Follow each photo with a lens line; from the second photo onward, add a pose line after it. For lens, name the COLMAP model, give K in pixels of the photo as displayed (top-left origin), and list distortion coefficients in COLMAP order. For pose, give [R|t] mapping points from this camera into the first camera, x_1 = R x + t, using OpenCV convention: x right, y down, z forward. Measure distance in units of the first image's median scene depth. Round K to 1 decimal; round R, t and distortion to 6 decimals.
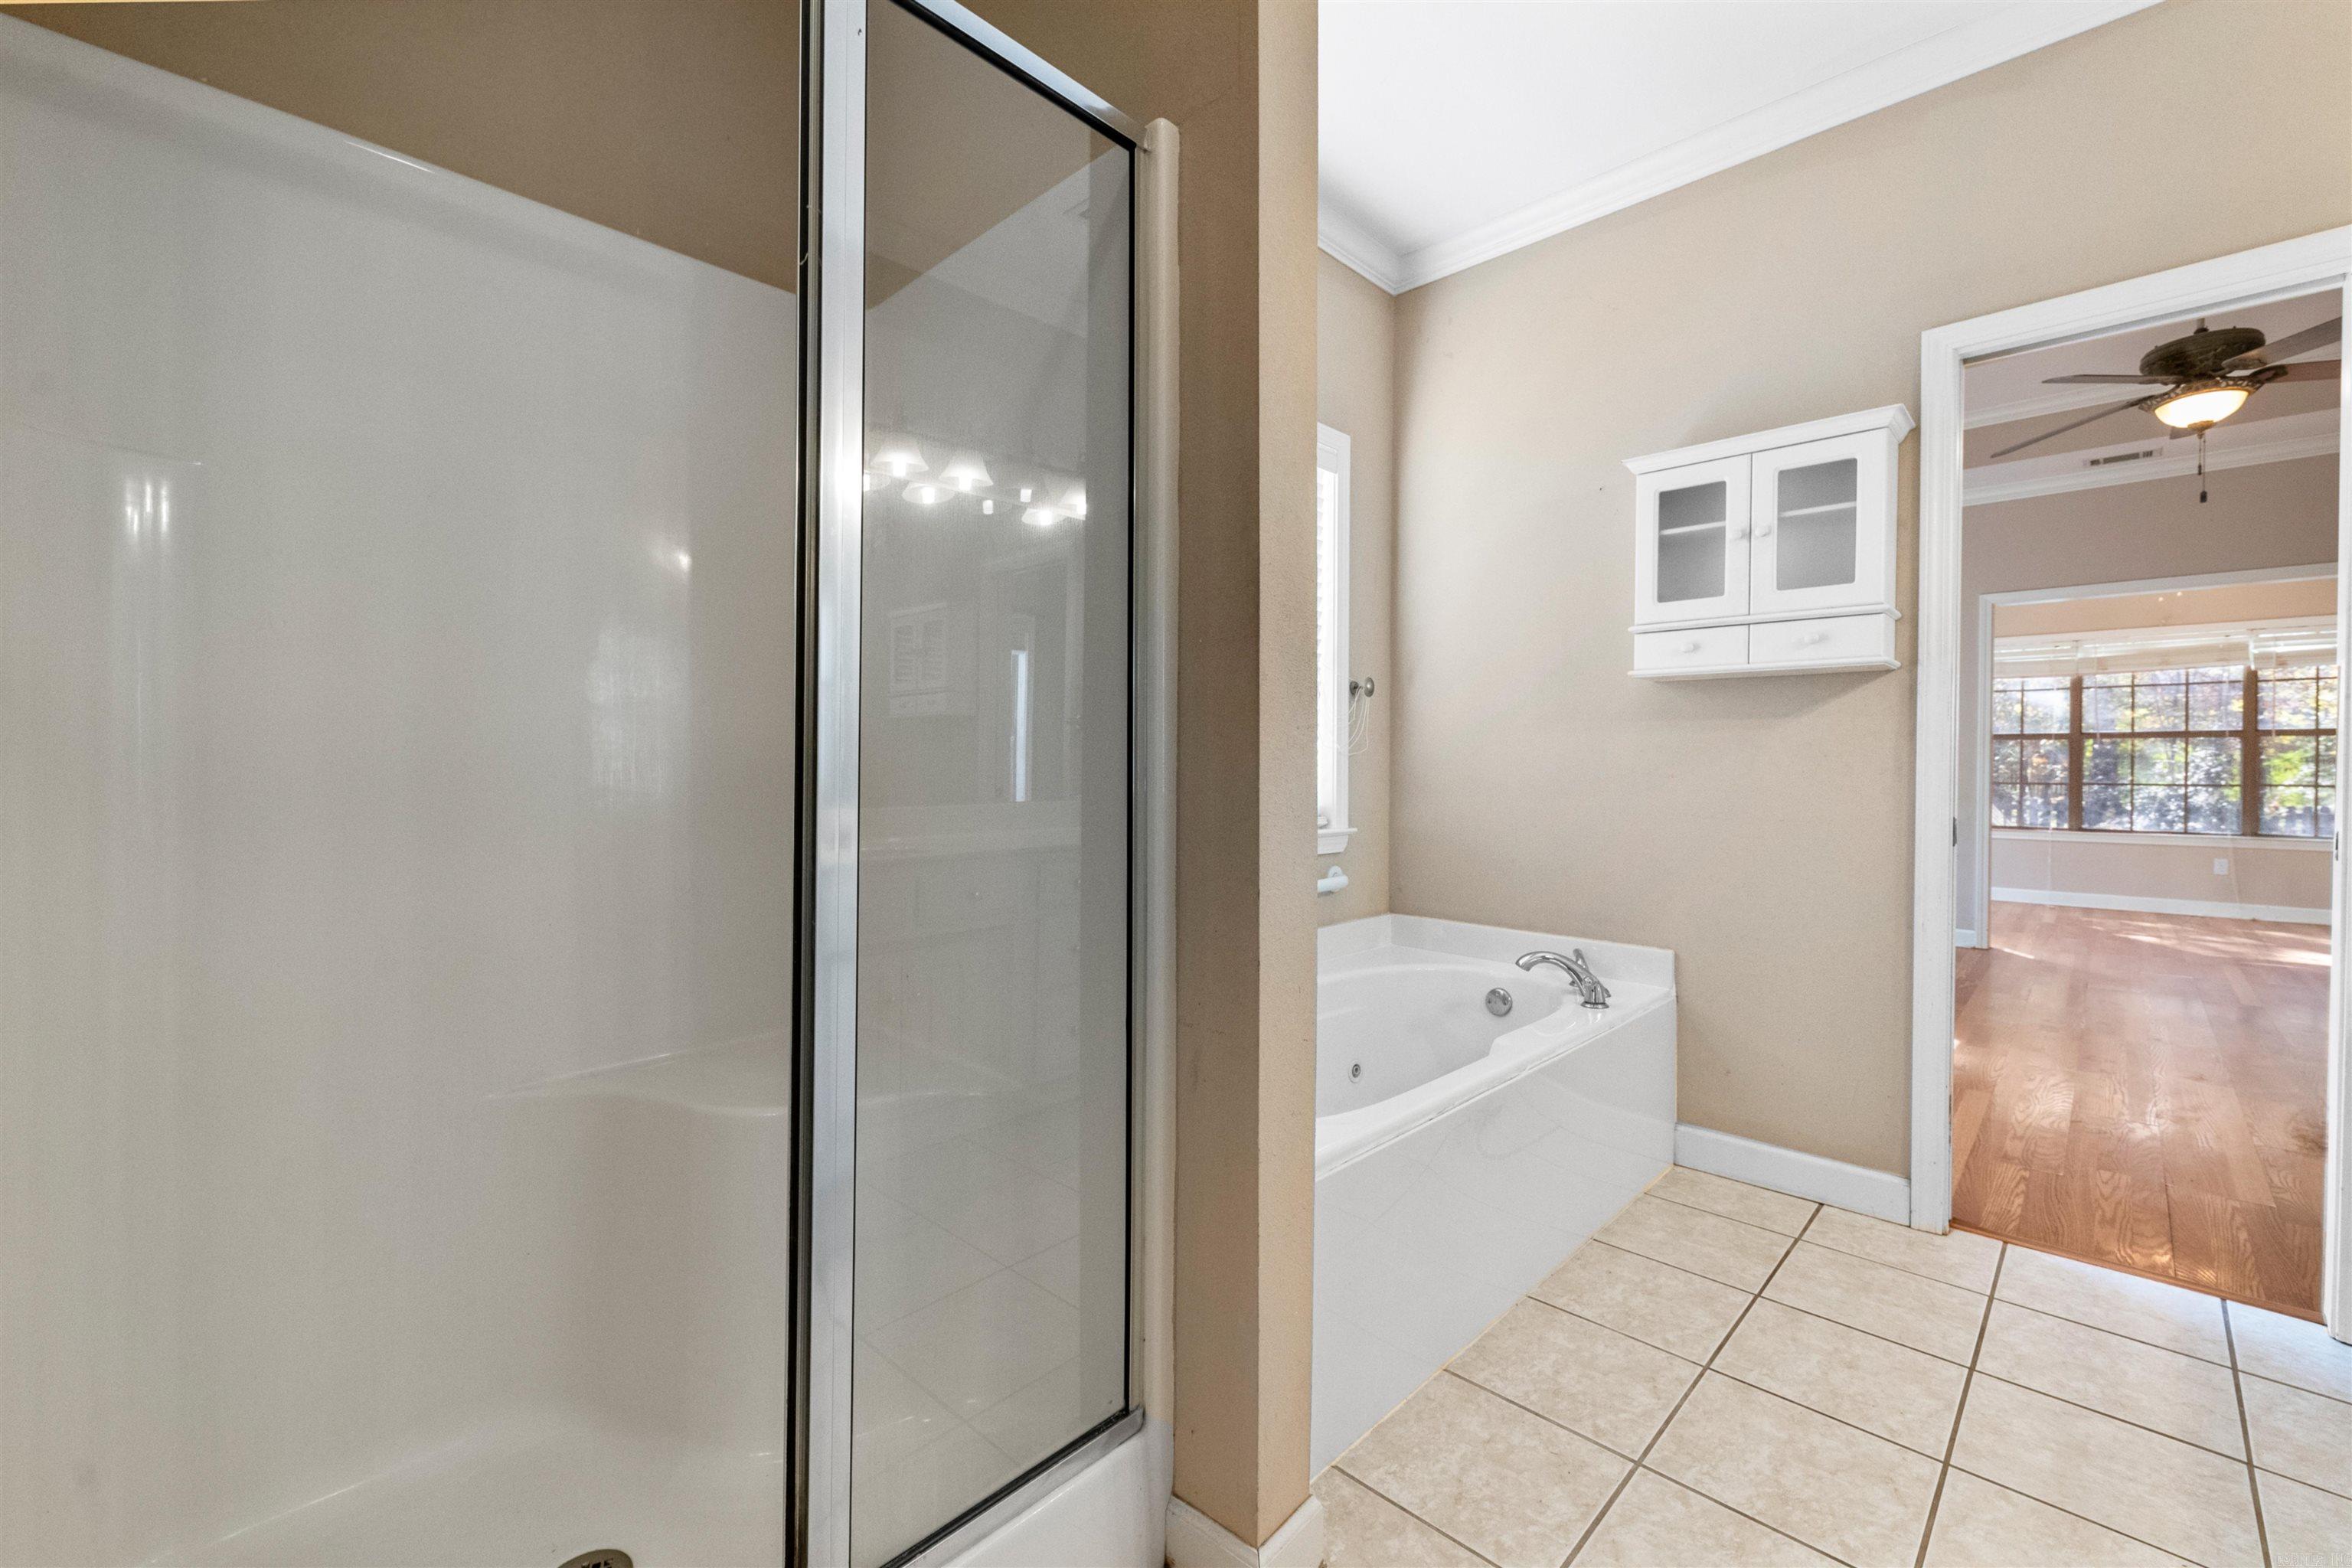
lens RADIAL K [[961.8, 0, 1170.8], [0, 961.8, 773.8], [0, 0, 1]] dist [0.003079, -0.002420]
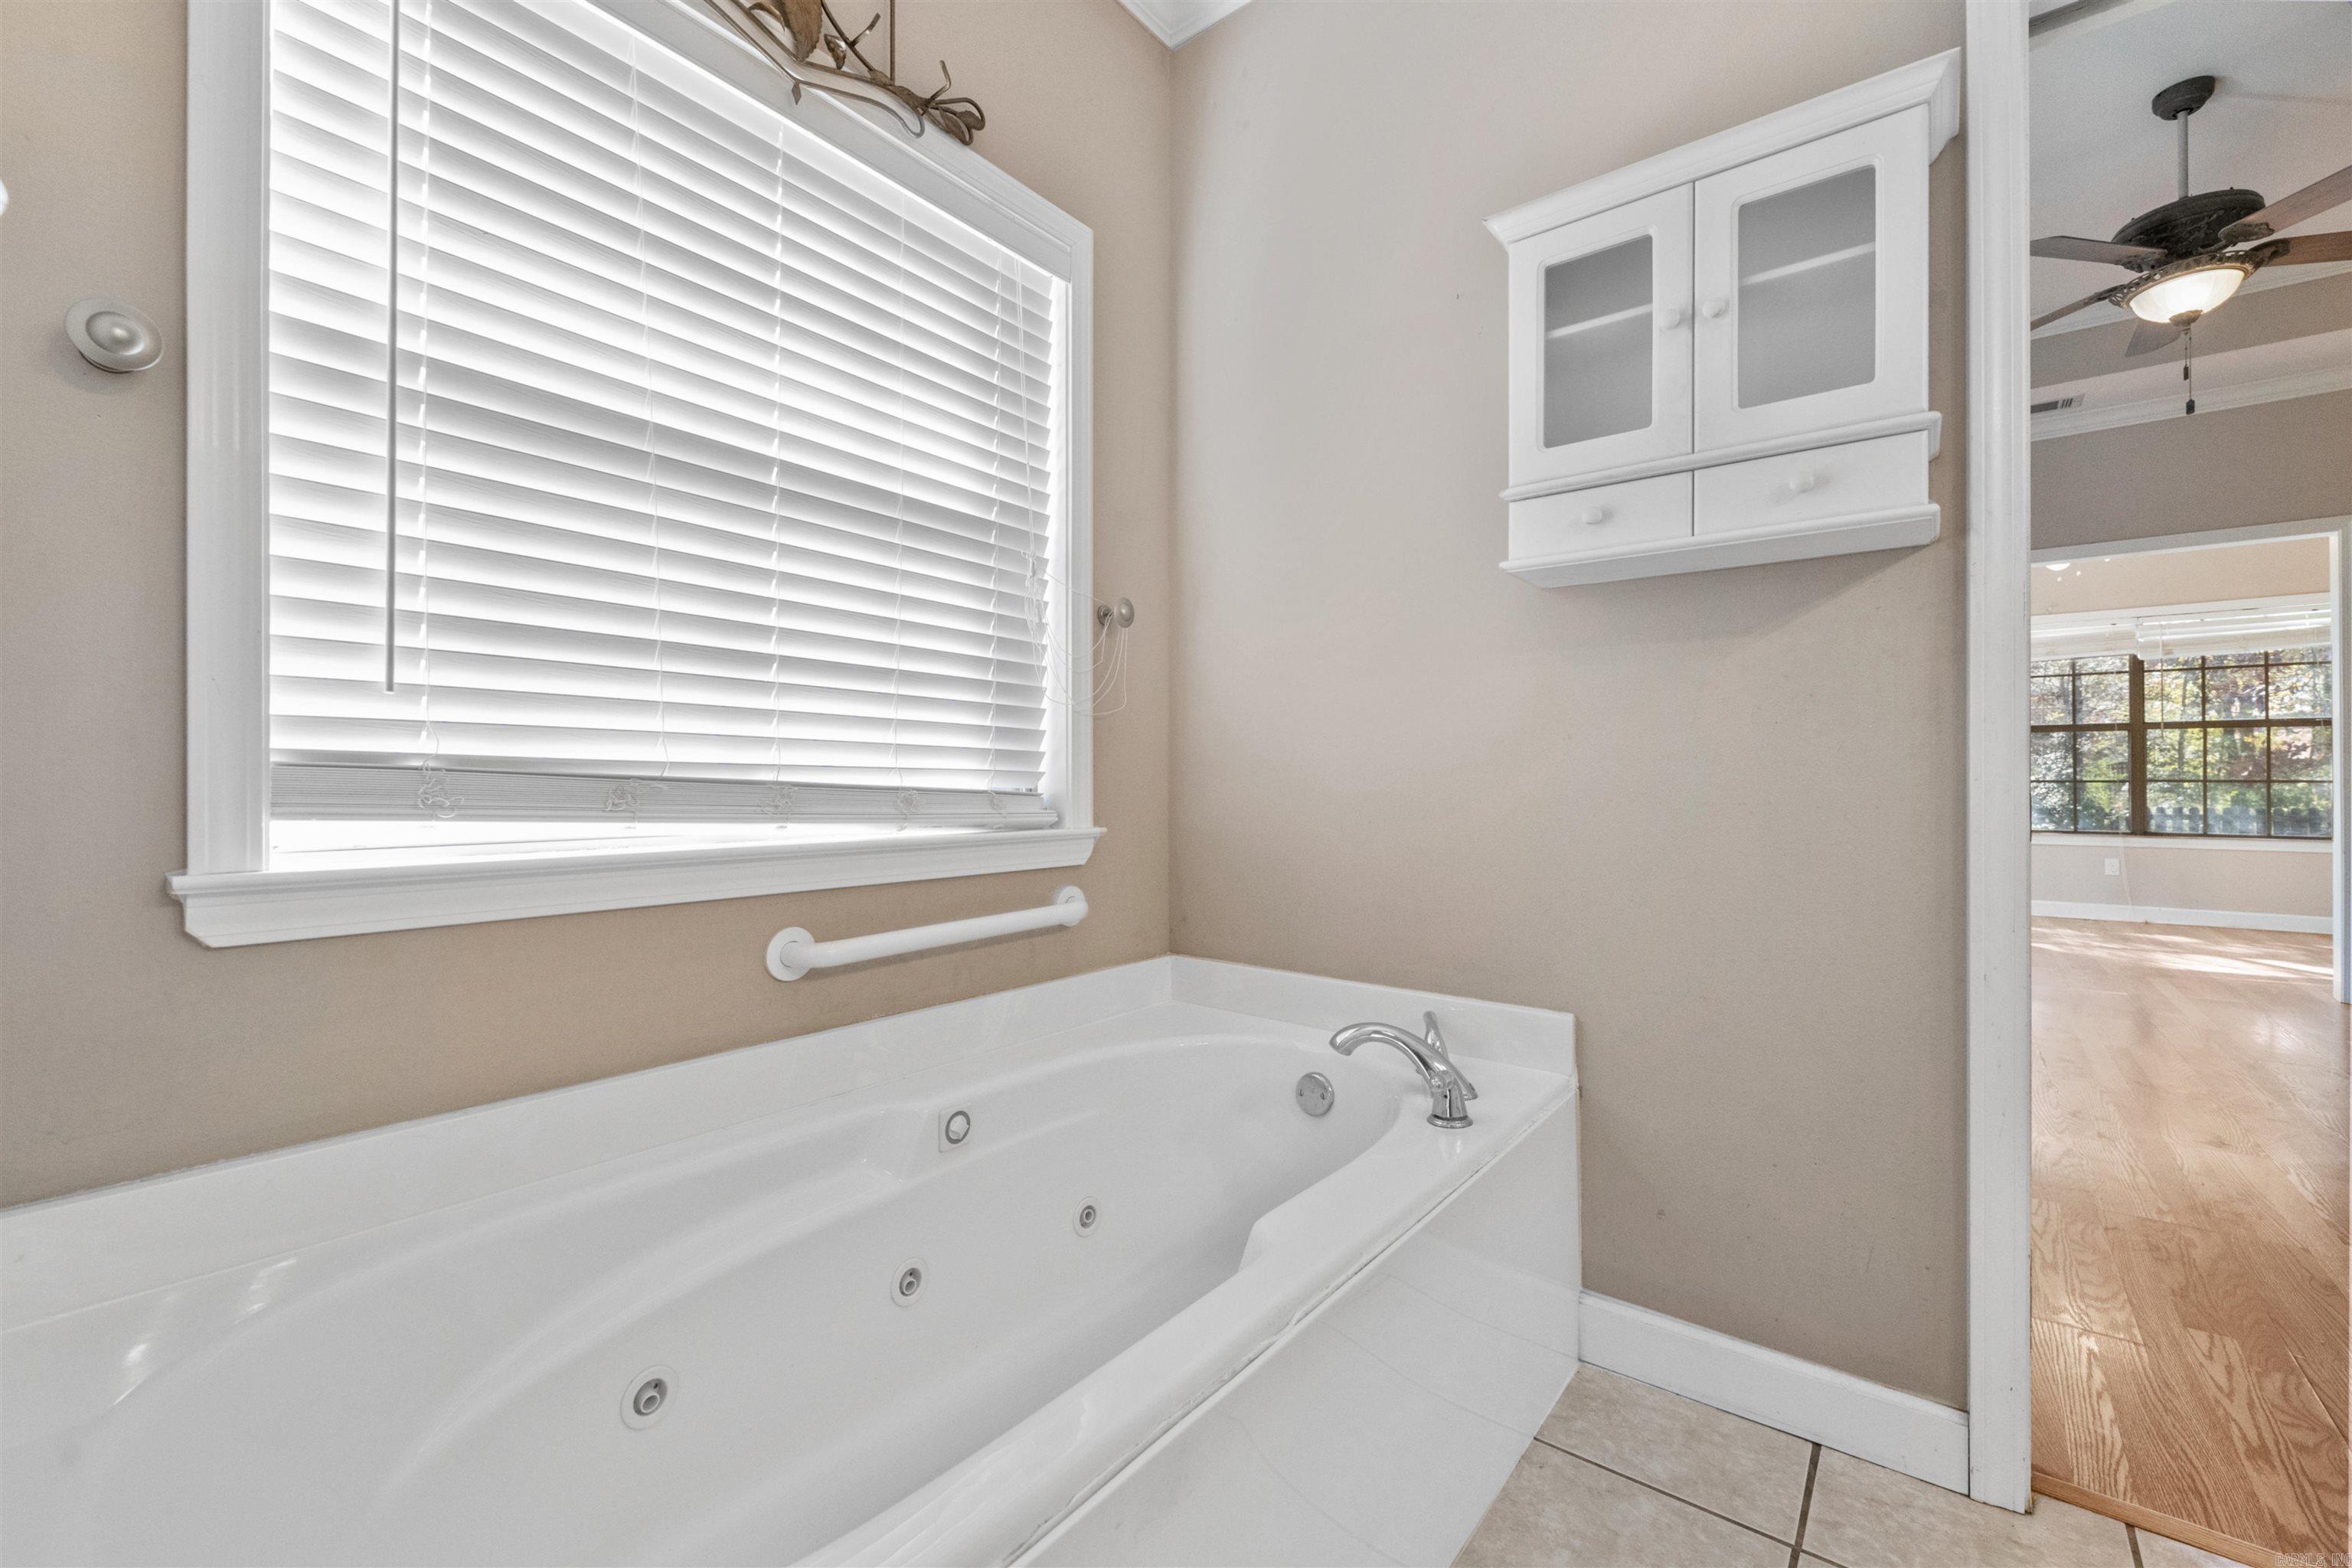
lens RADIAL K [[961.8, 0, 1176.5], [0, 961.8, 770.6], [0, 0, 1]] dist [0.003079, -0.002420]
pose [[0.994446, -0.002913, 0.105208, 0.204323], [0.004620, 0.999862, -0.015986, 0.034024], [-0.105147, 0.016384, 0.994322, 0.411845]]
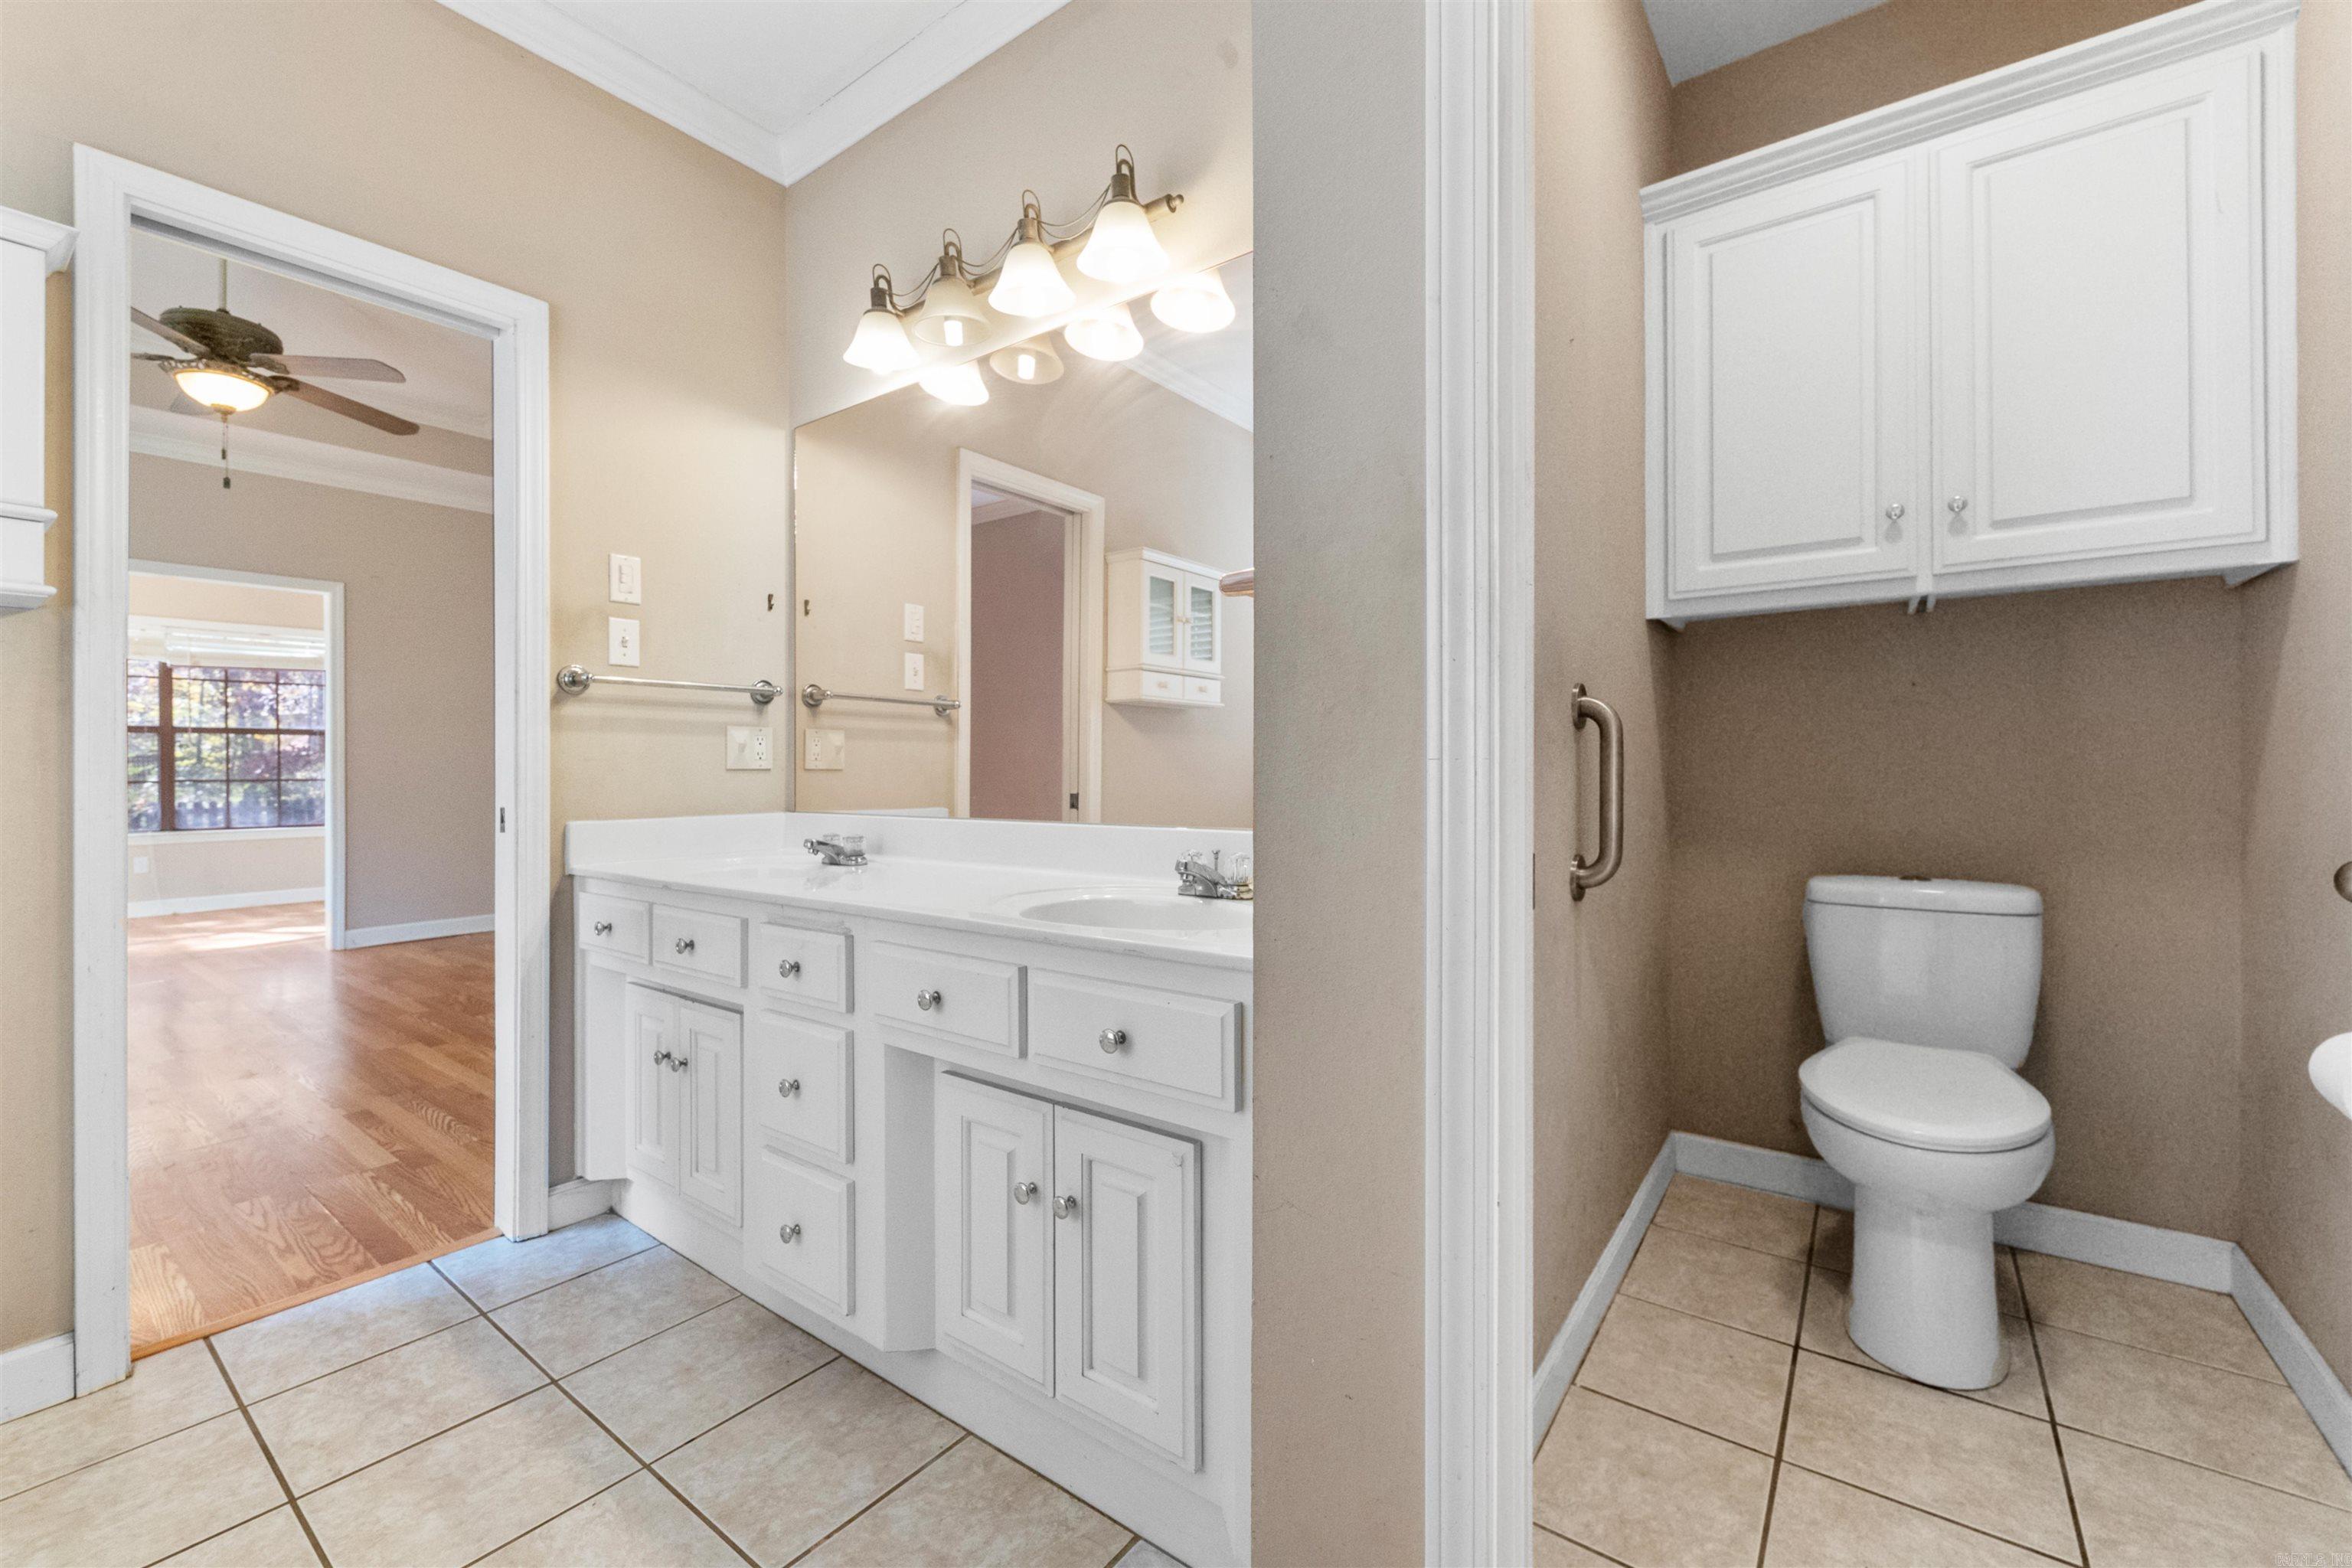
lens RADIAL K [[961.8, 0, 1166.3], [0, 961.8, 762.3], [0, 0, 1]] dist [0.003079, -0.002420]
pose [[-0.130752, -0.002028, 0.991413, -0.033564], [0.015094, 0.999878, 0.004036, 0.010230], [-0.991300, 0.015492, -0.130705, 0.255967]]
